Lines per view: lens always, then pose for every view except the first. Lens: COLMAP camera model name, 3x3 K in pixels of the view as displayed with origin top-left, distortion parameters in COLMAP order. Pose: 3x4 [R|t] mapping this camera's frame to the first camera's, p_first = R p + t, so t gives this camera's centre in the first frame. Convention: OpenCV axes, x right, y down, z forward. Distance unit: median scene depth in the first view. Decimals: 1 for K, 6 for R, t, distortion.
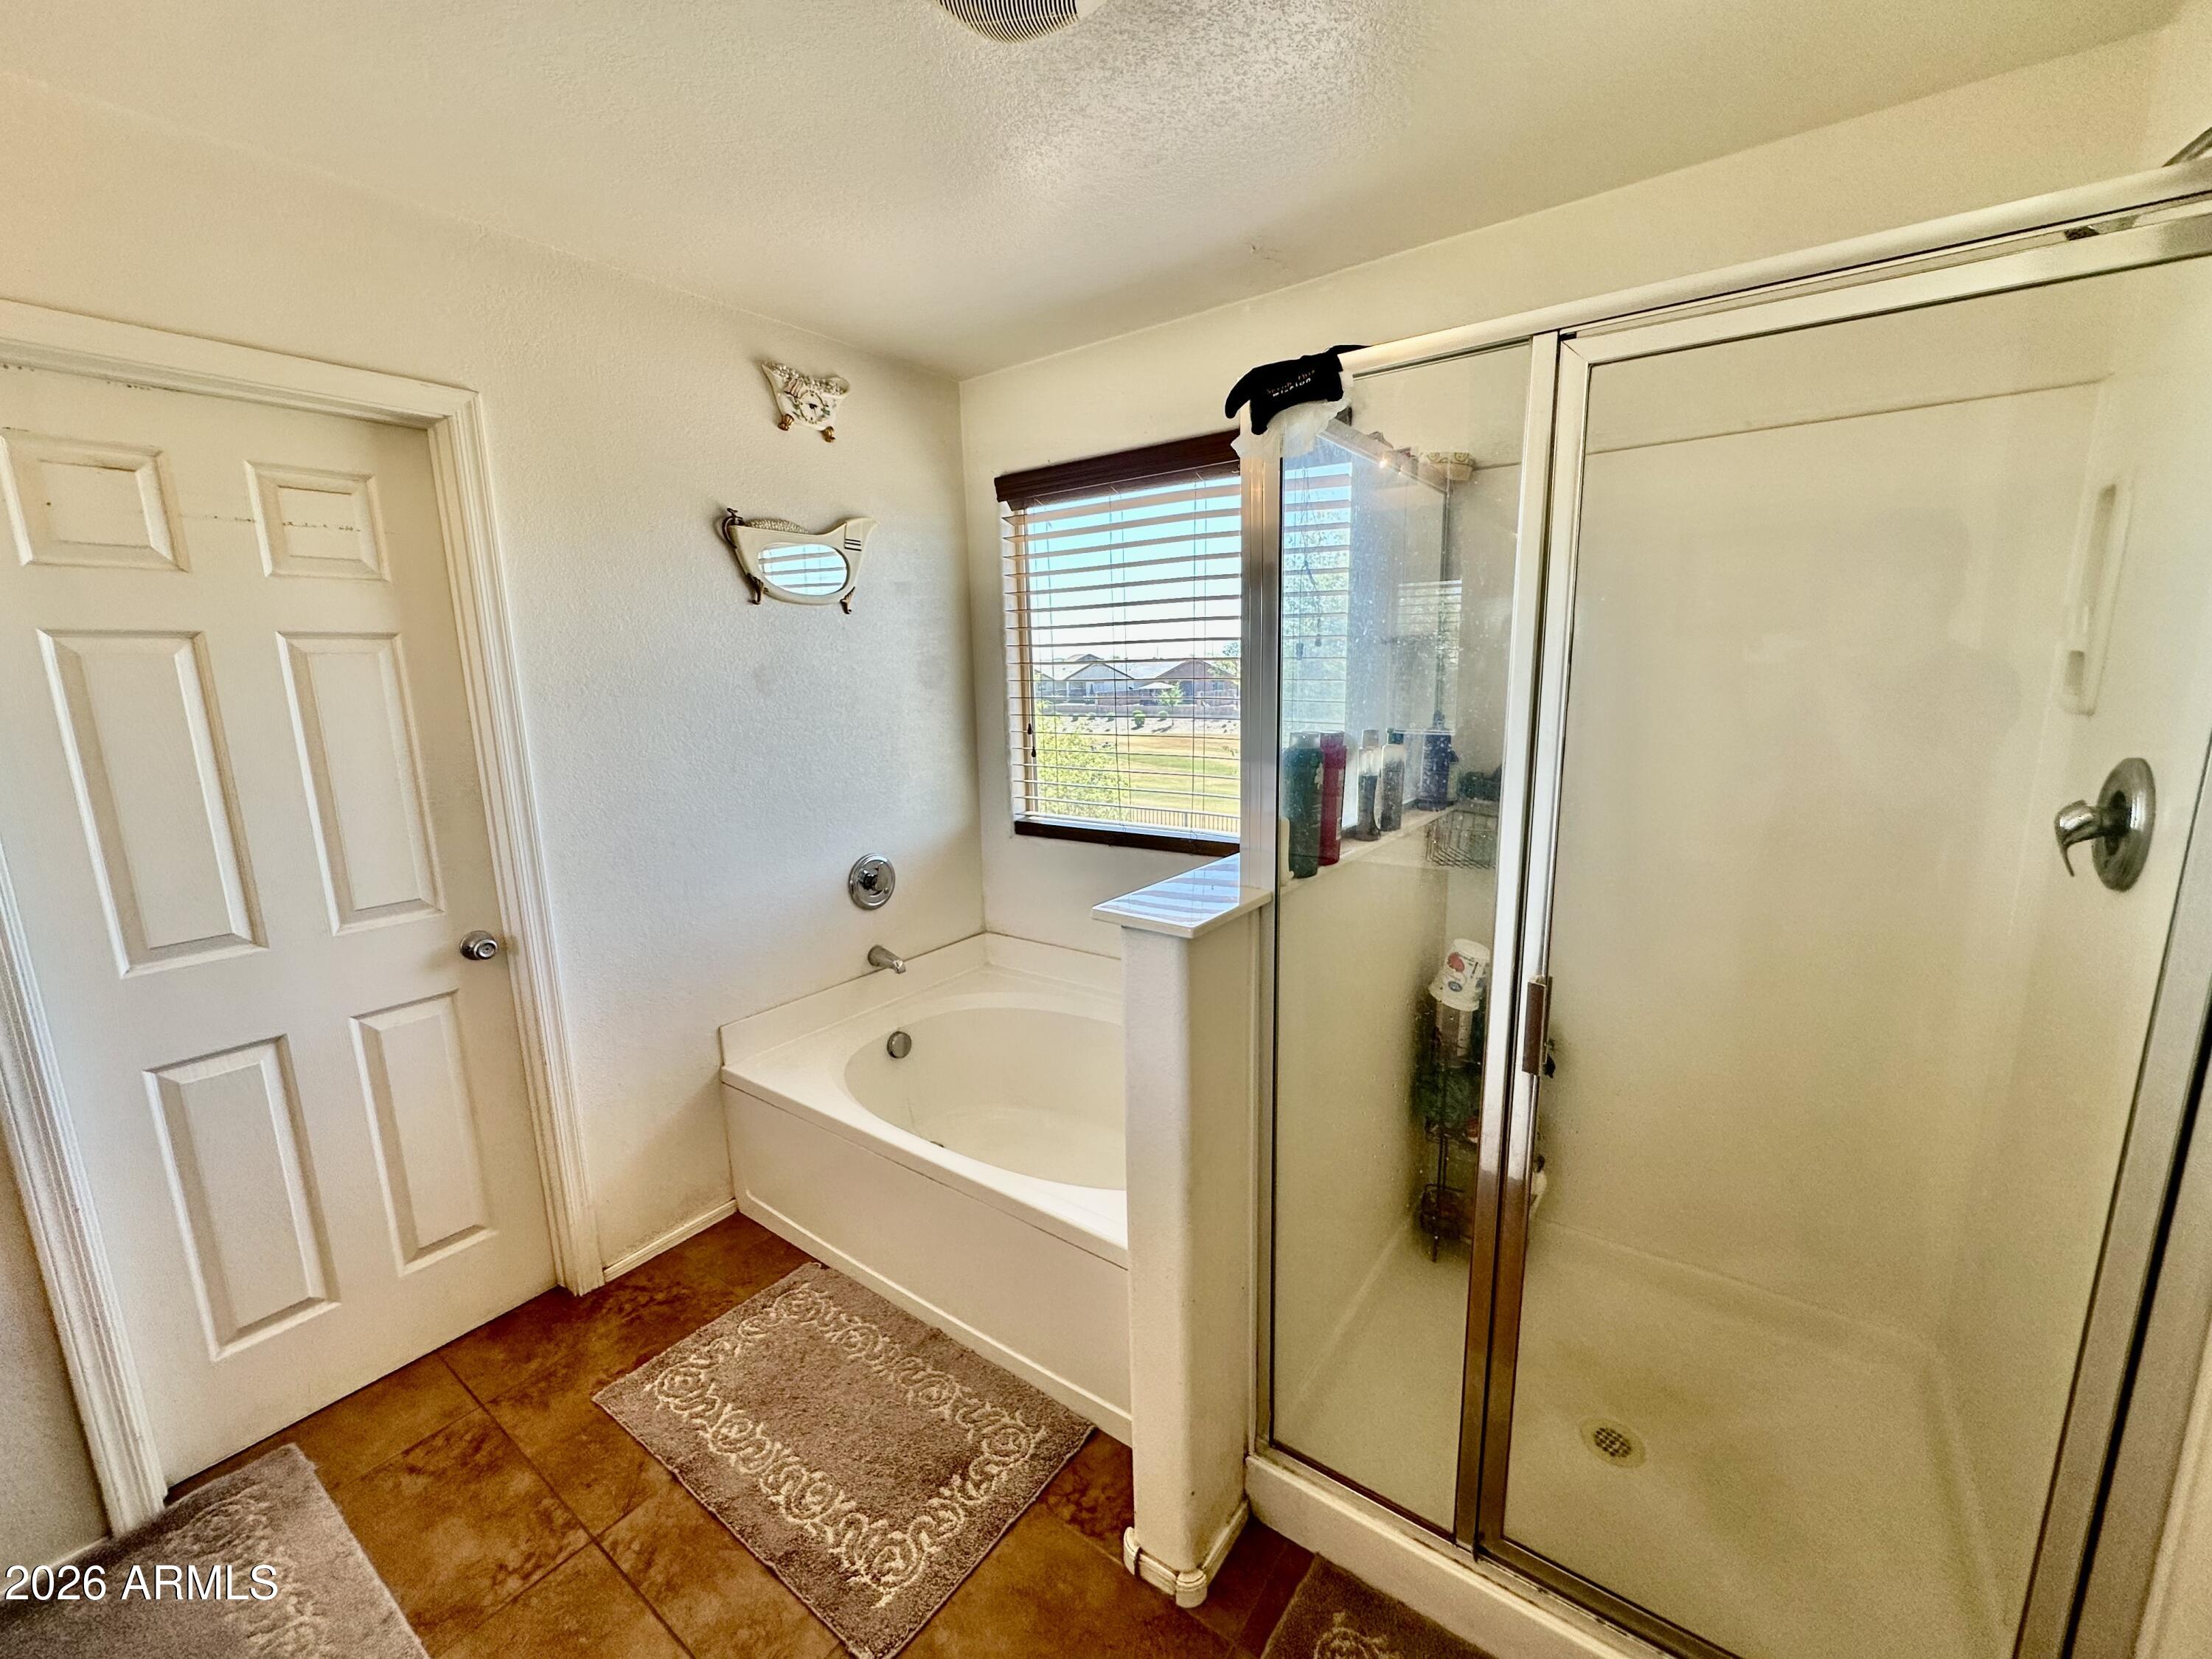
lens RADIAL K [[887.8, 0, 1115.1], [0, 887.8, 836.2], [0, 0, 1]] dist [-0.001030, 0.000178]
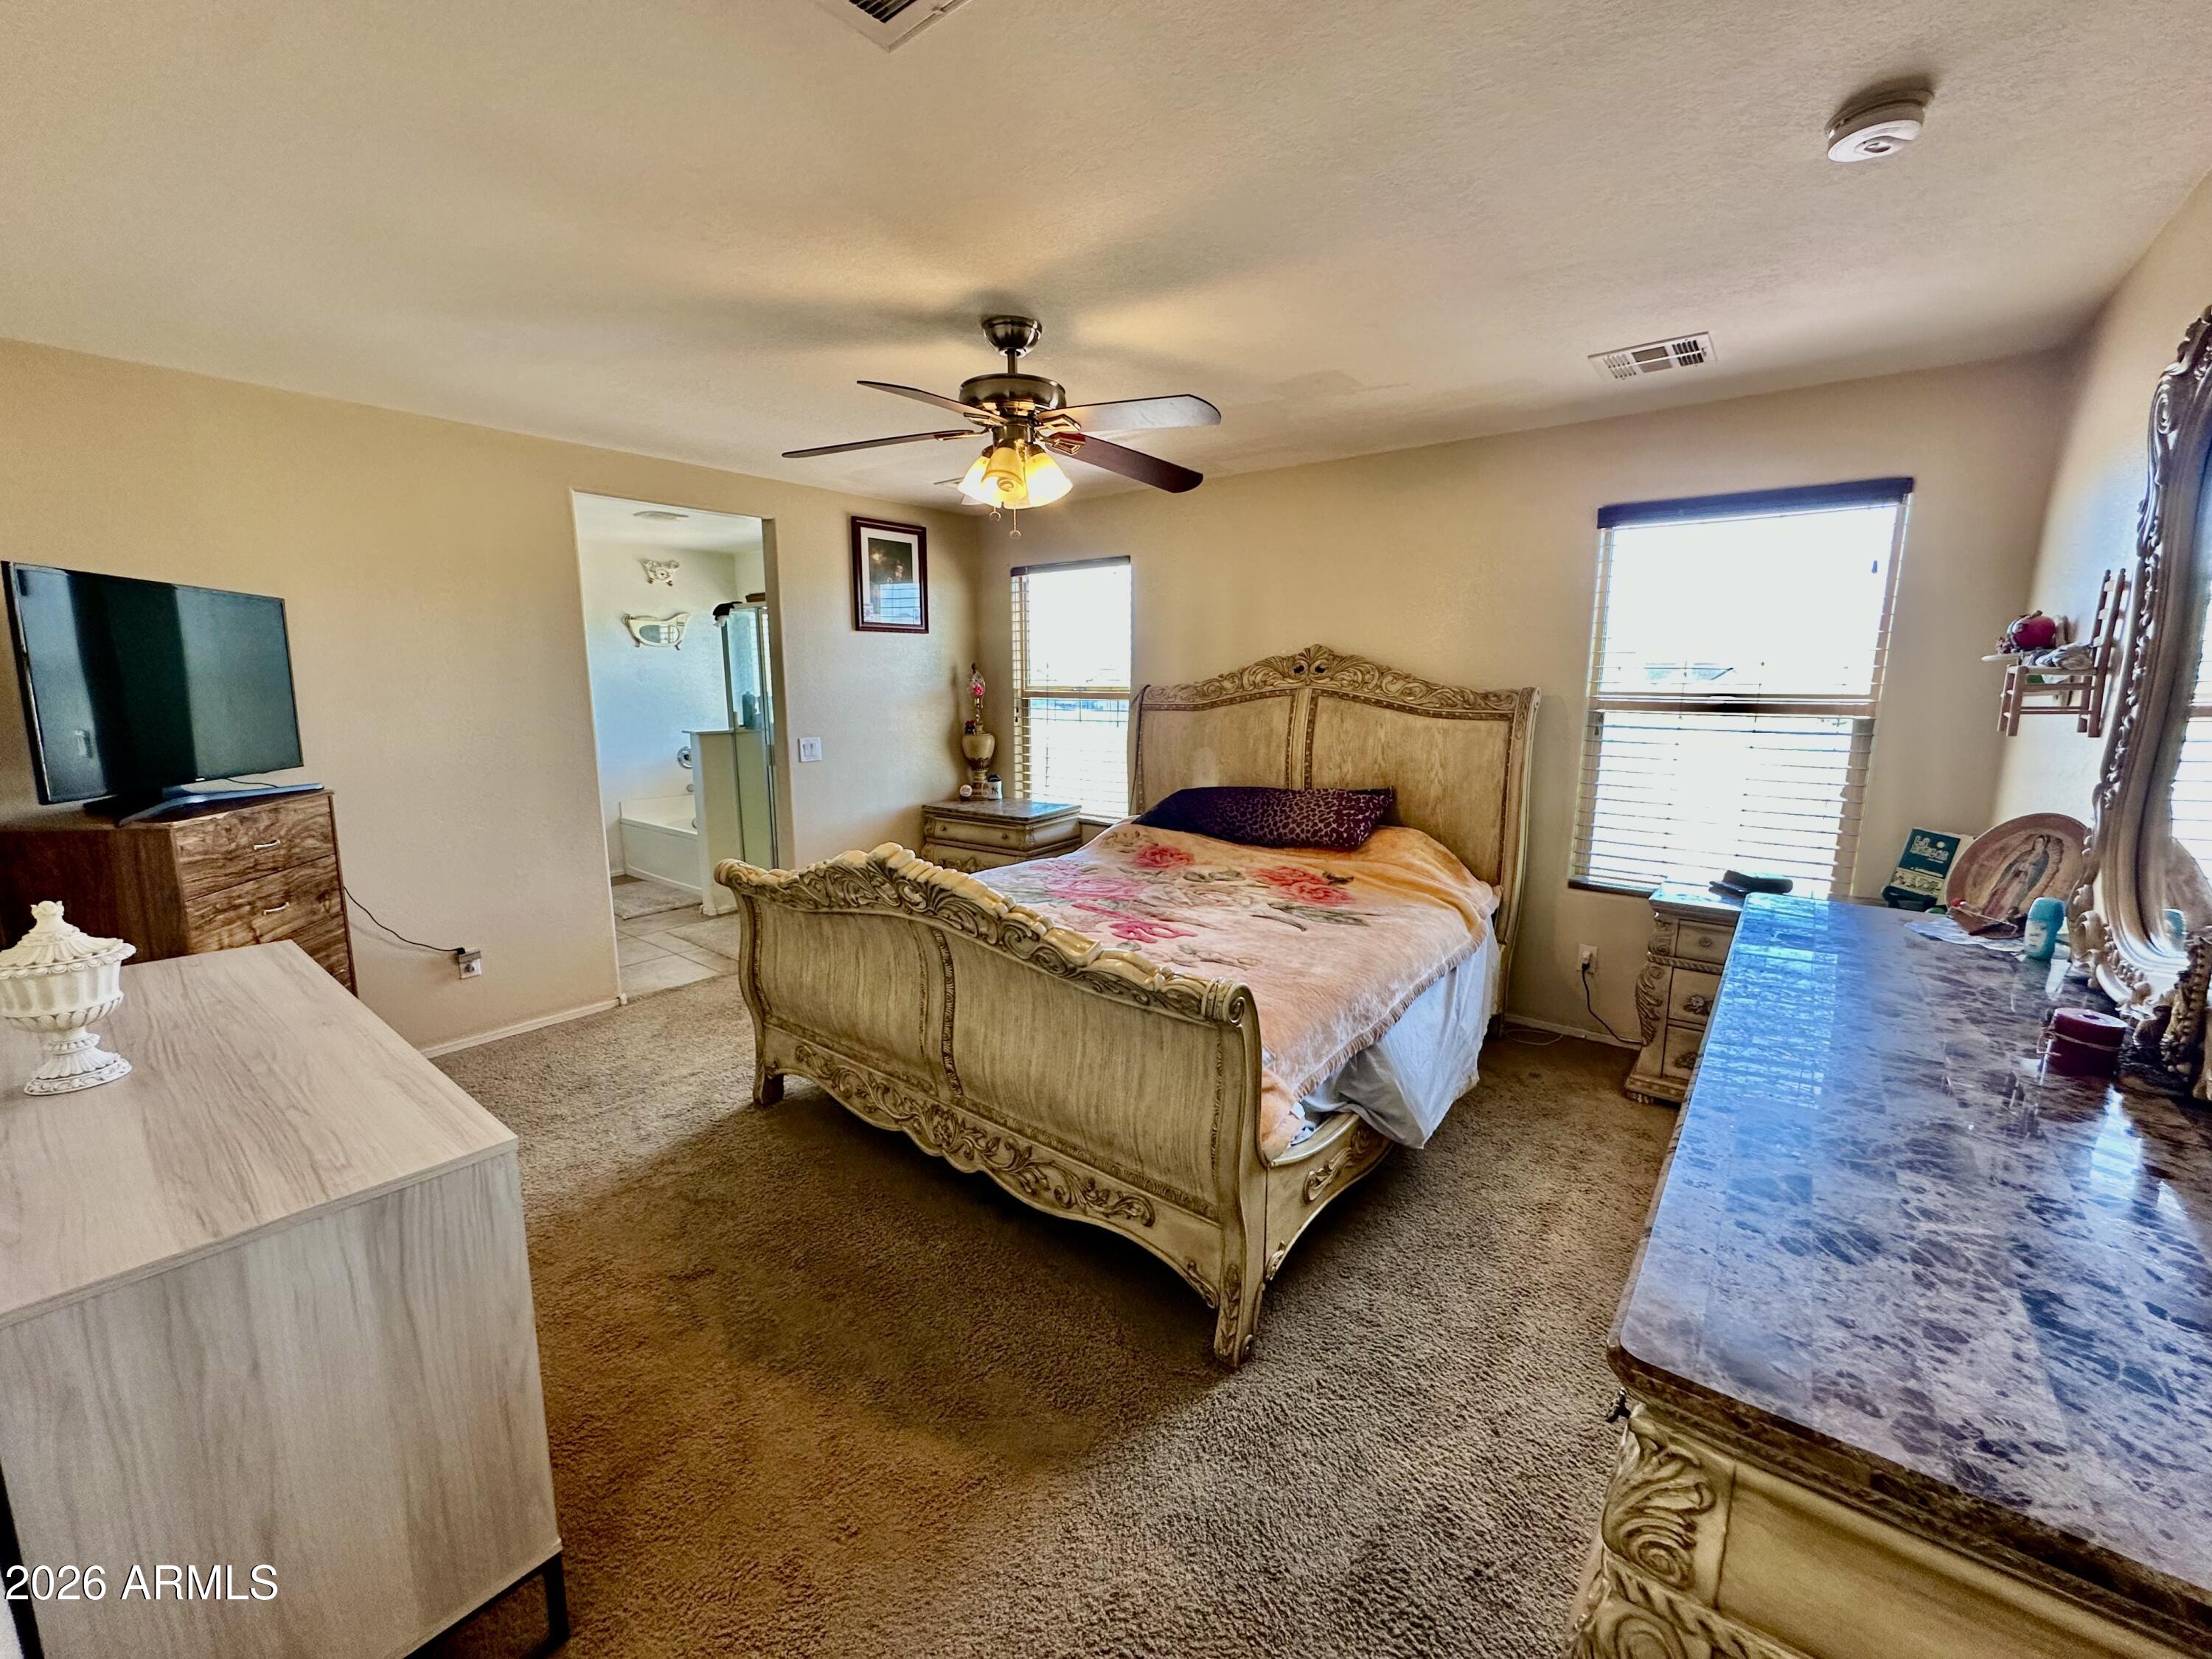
lens RADIAL K [[887.8, 0, 1103.8], [0, 887.8, 831.7], [0, 0, 1]] dist [-0.001030, 0.000178]
pose [[0.999261, 0.022384, -0.031237, 1.092485], [-0.022873, 0.999620, -0.015377, 0.305006], [0.030881, 0.016080, 0.999394, -1.627688]]
